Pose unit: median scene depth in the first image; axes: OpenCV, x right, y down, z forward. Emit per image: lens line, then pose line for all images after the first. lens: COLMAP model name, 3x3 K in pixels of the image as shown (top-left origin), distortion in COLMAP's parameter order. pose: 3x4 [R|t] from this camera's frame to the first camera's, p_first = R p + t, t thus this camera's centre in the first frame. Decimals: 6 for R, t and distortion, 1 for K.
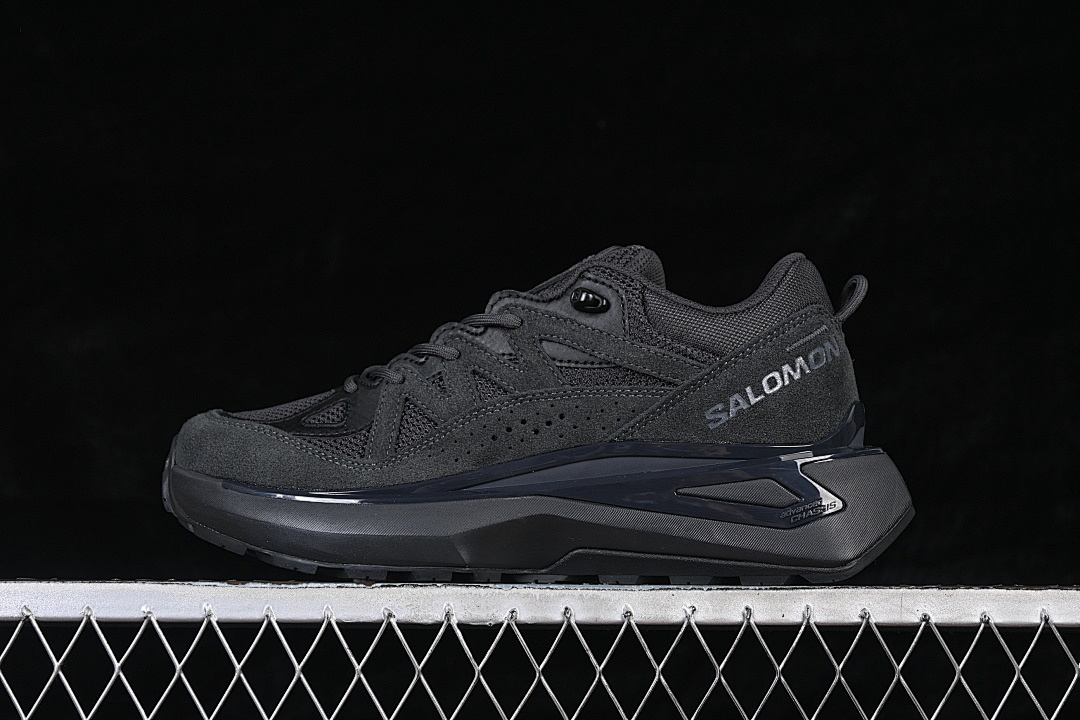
lens RADIAL K [[2745.0, 0, 539.6], [0, 2745.0, 357.1], [0, 0, 1]] dist [-0.091215, 0.000000]
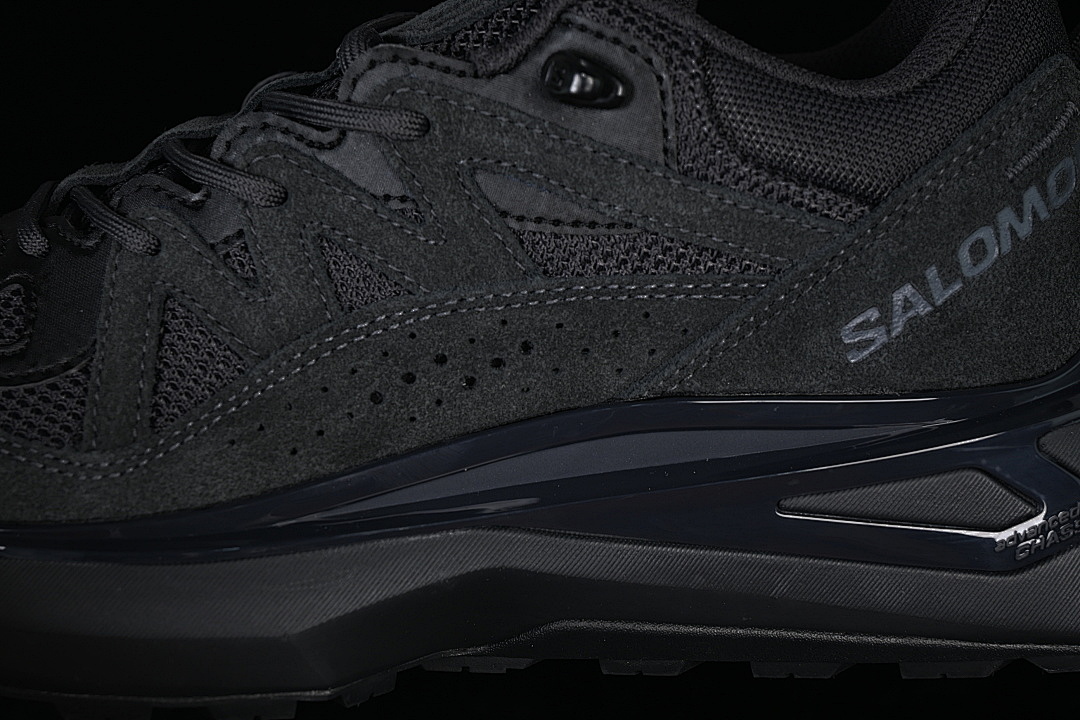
lens RADIAL K [[2745.0, 0, 540.5], [0, 2745.0, 359.7], [0, 0, 1]] dist [-0.091215, 0.000000]
pose [[0.986903, -0.042563, 0.155595, -0.059020], [-0.009815, 0.946931, 0.321288, -0.119444], [-0.161013, -0.318607, 0.934112, 0.578254]]
